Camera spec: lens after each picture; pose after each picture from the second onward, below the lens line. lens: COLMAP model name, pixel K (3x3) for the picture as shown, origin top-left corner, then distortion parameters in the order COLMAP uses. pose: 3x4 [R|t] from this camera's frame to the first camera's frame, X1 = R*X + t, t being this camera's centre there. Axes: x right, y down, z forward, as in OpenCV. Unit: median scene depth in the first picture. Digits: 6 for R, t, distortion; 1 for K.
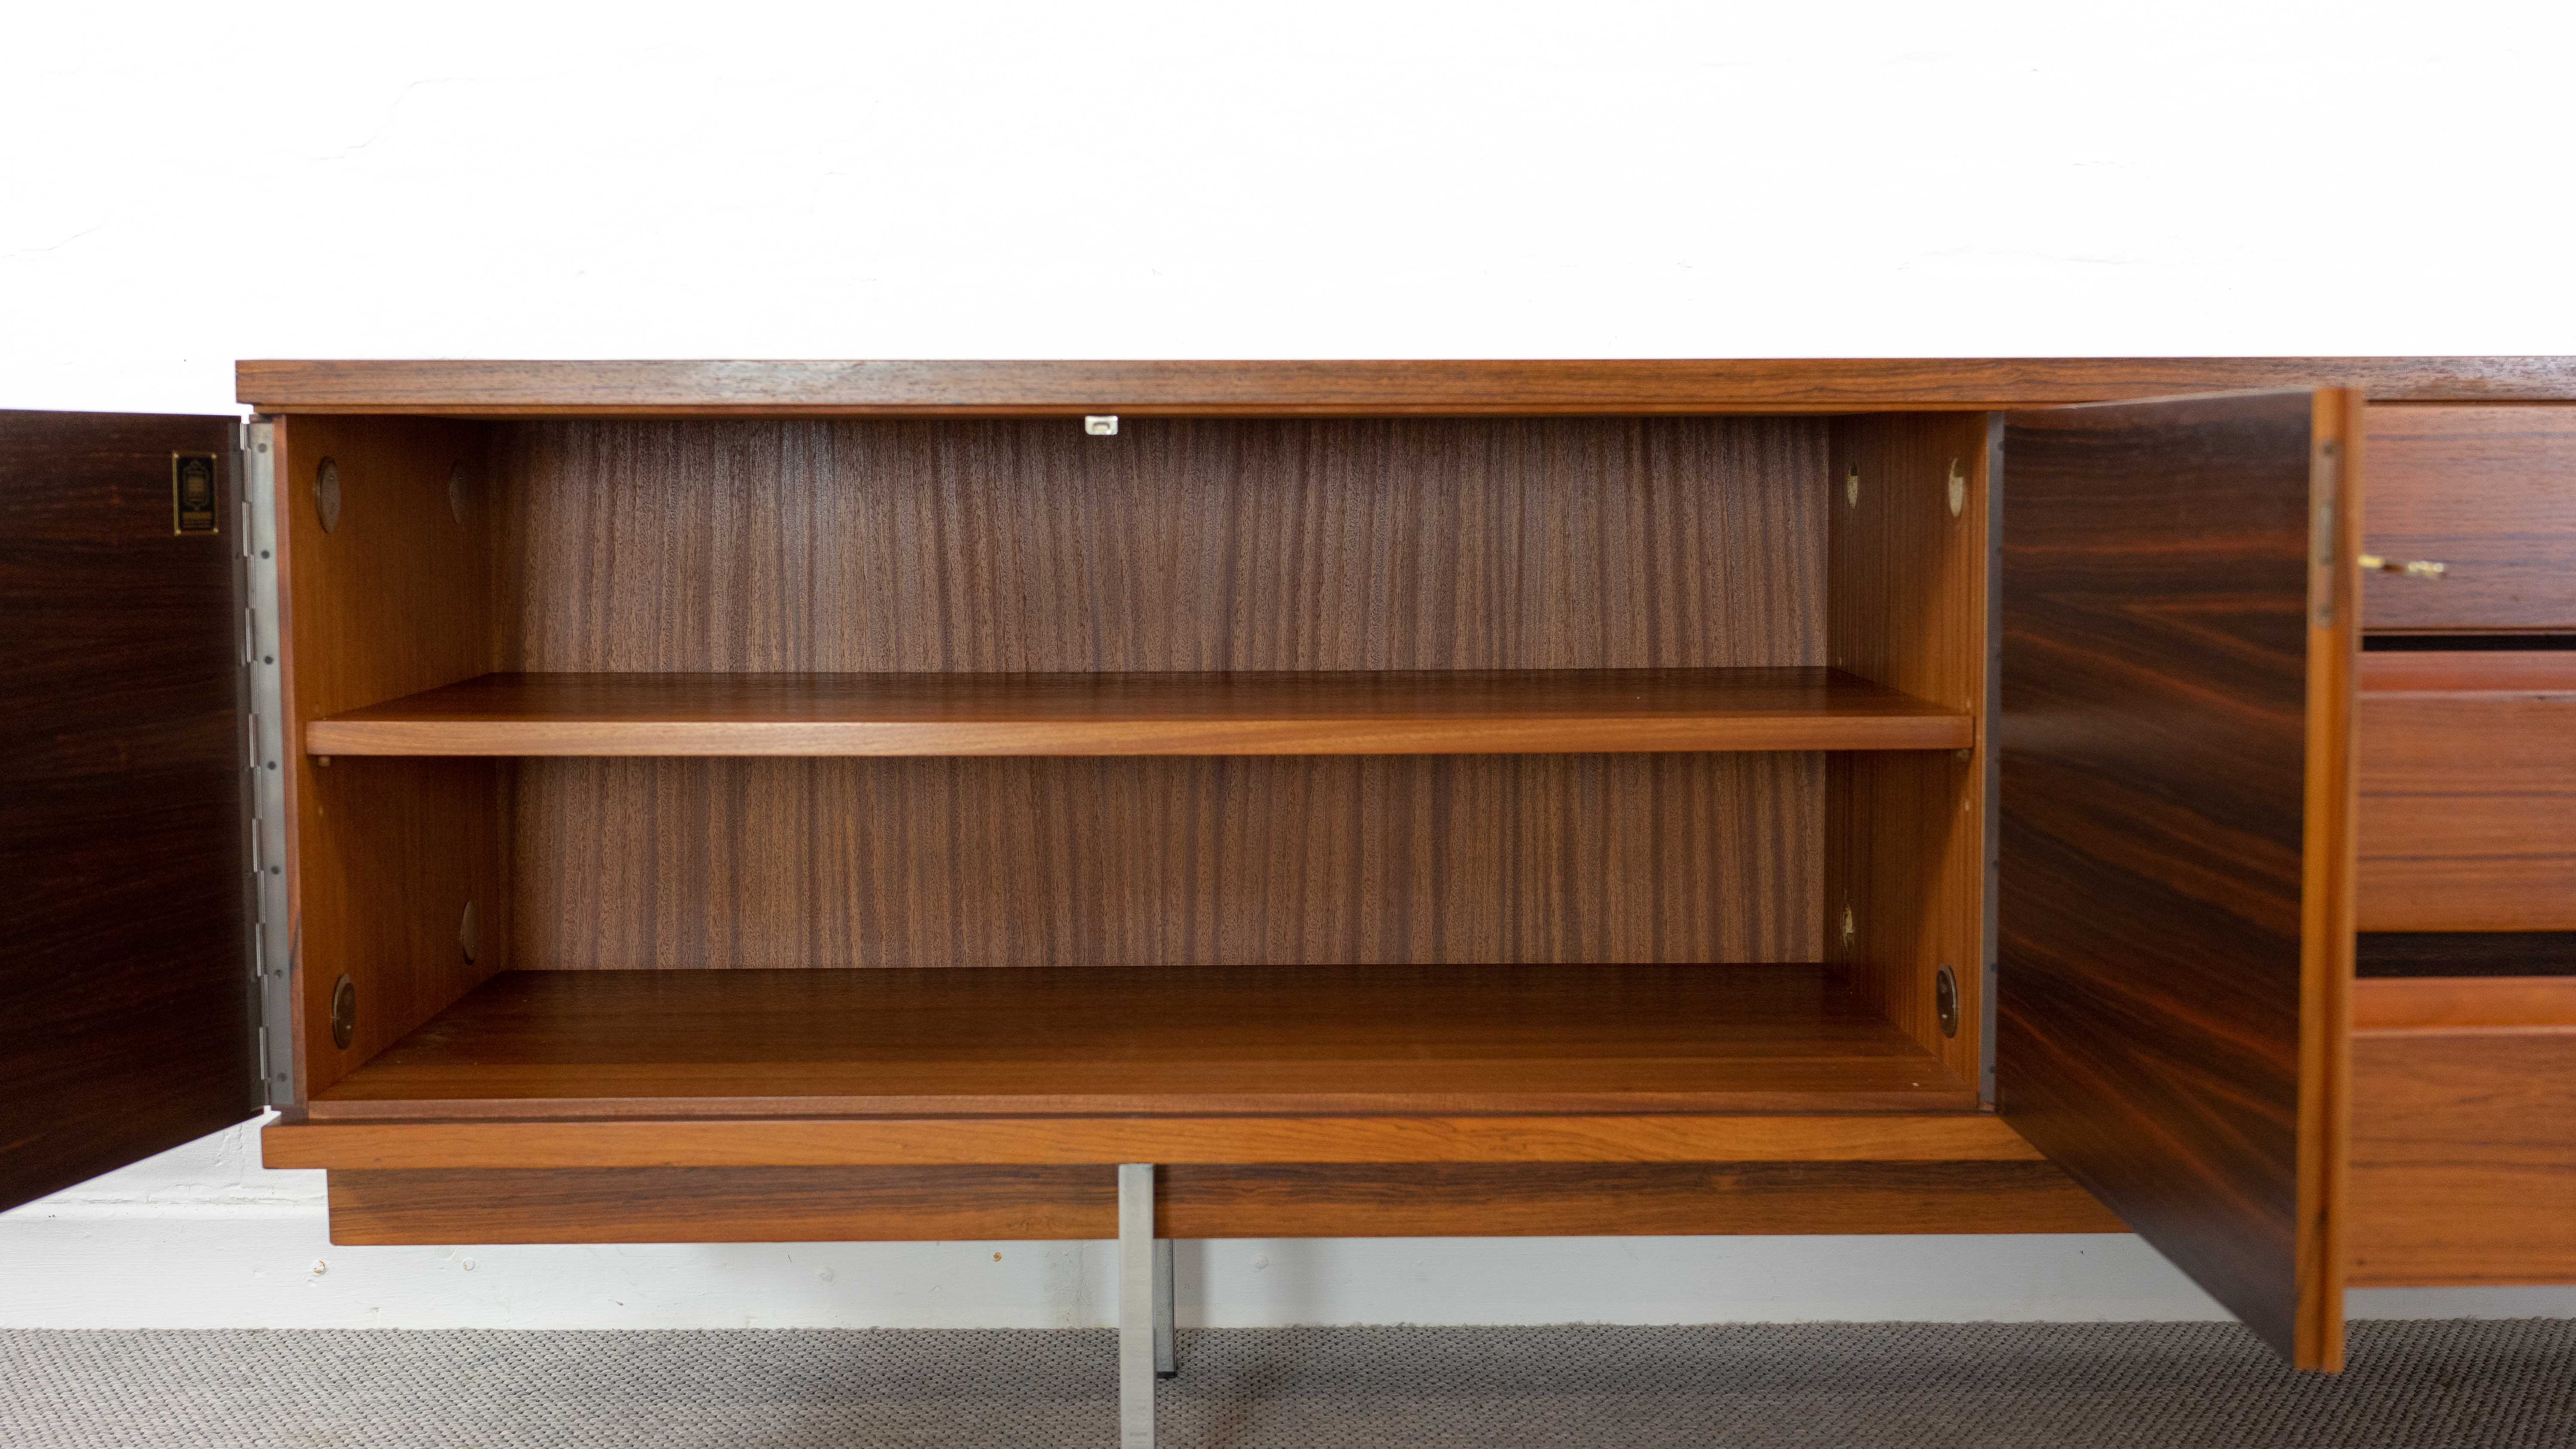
lens RADIAL K [[2977.5, 0, 1289.4], [0, 2977.5, 721.3], [0, 0, 1]] dist [0.004092, 0.000000]
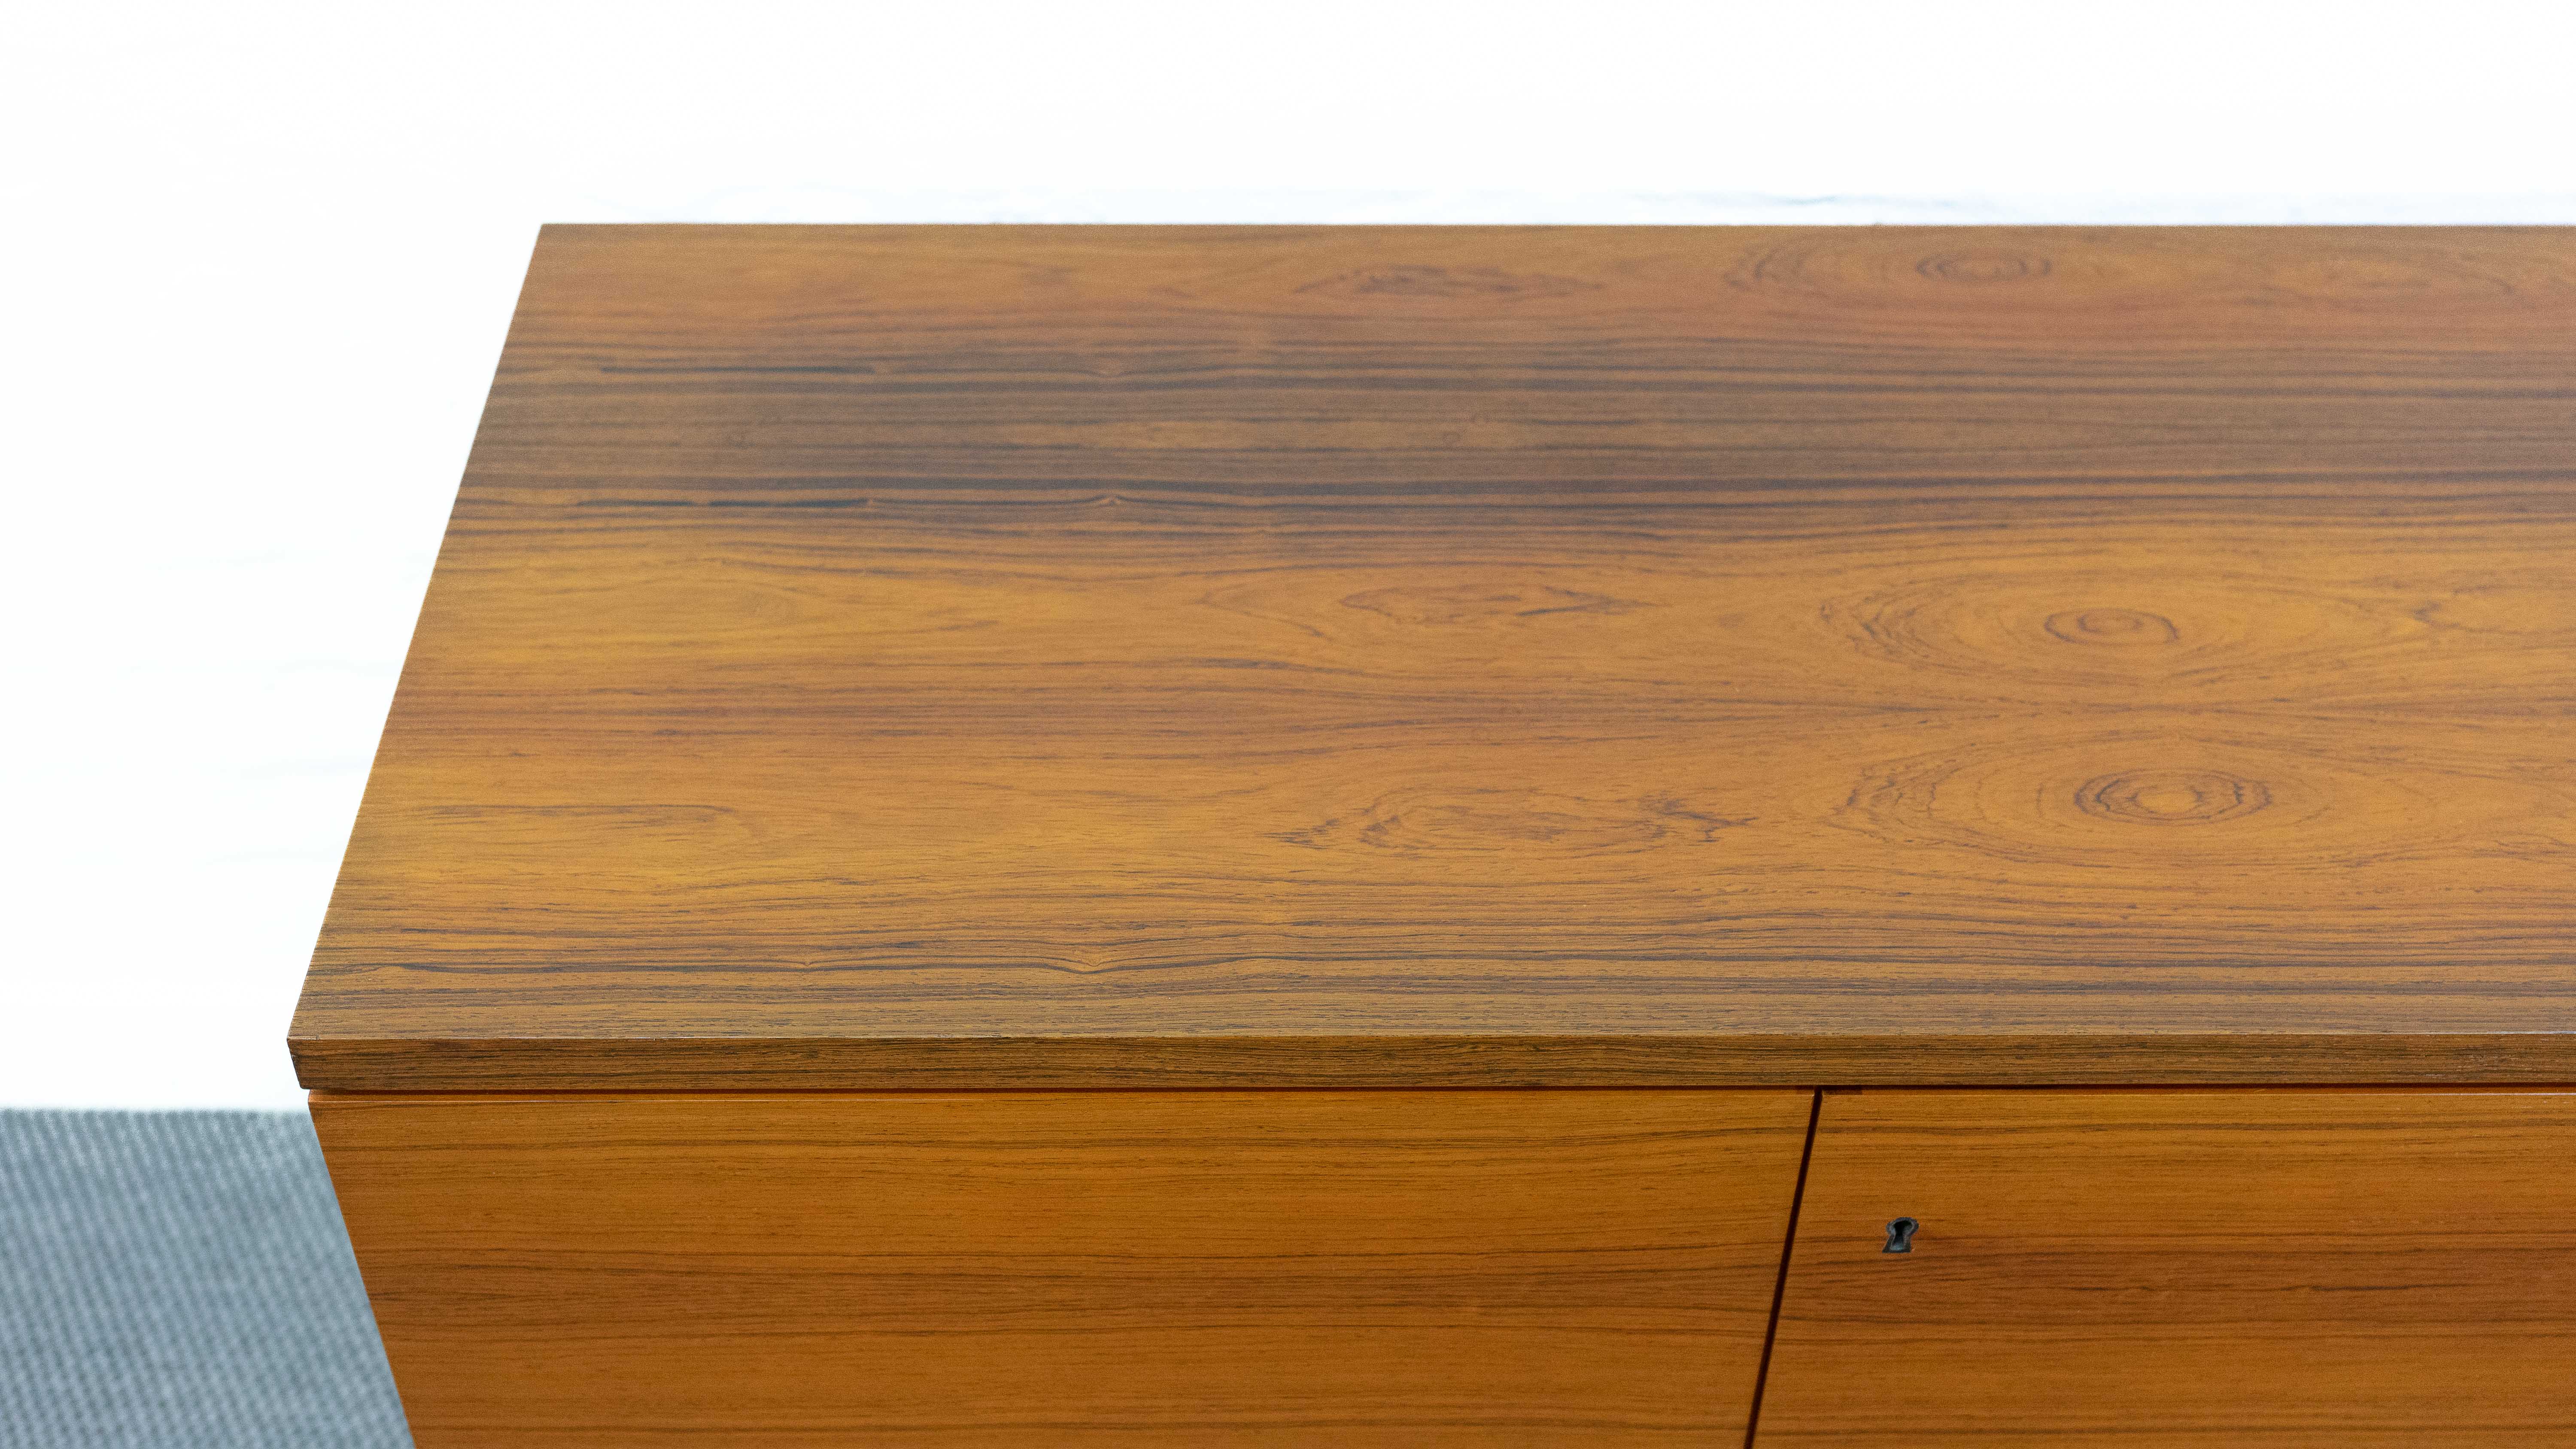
lens RADIAL K [[2977.5, 0, 1289.6], [0, 2977.5, 728.3], [0, 0, 1]] dist [0.004092, 0.000000]
pose [[0.999879, 0.010274, 0.011646, -0.159225], [-0.015232, 0.795159, 0.606210, -0.494210], [-0.003032, -0.606314, 0.795220, 0.550234]]
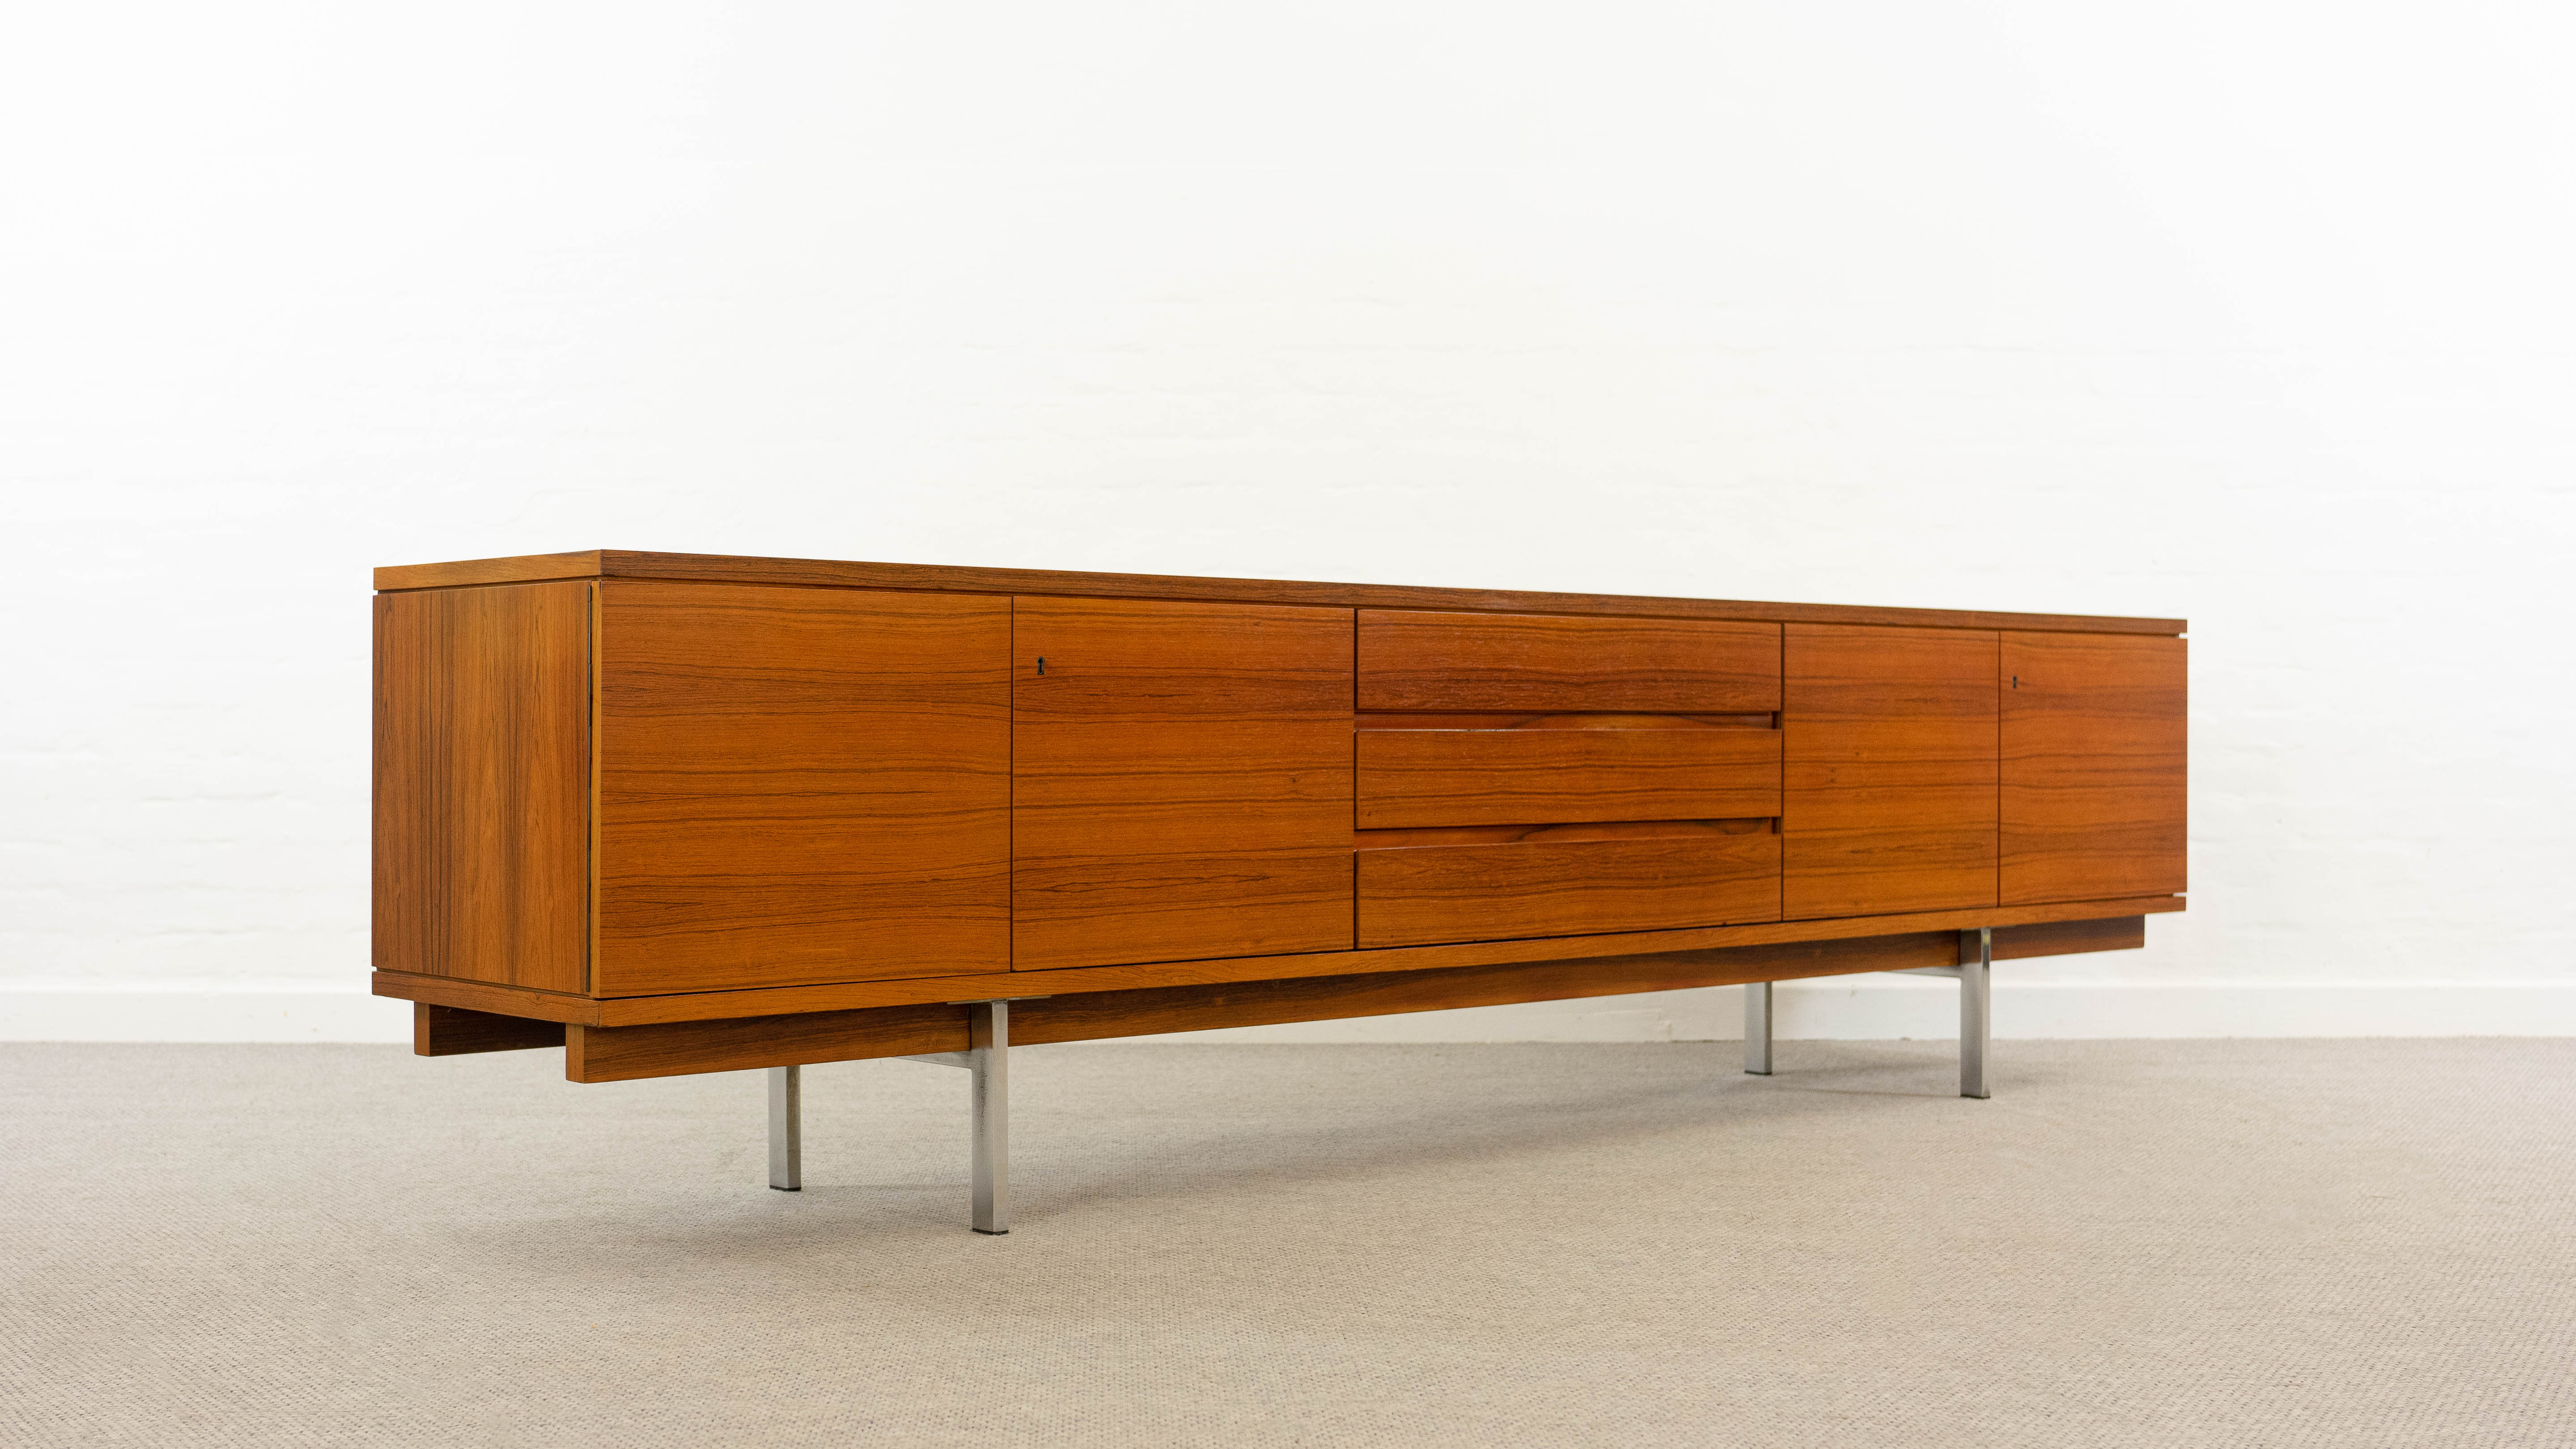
lens RADIAL K [[3105.1, 0, 1242.0], [0, 3105.1, 693.3], [0, 0, 1]] dist [0.004689, 0.000000]
pose [[0.755861, 0.010065, 0.654655, -1.186824], [0.052088, 0.995788, -0.075450, 0.110719], [-0.652657, 0.091129, 0.752153, -0.556785]]
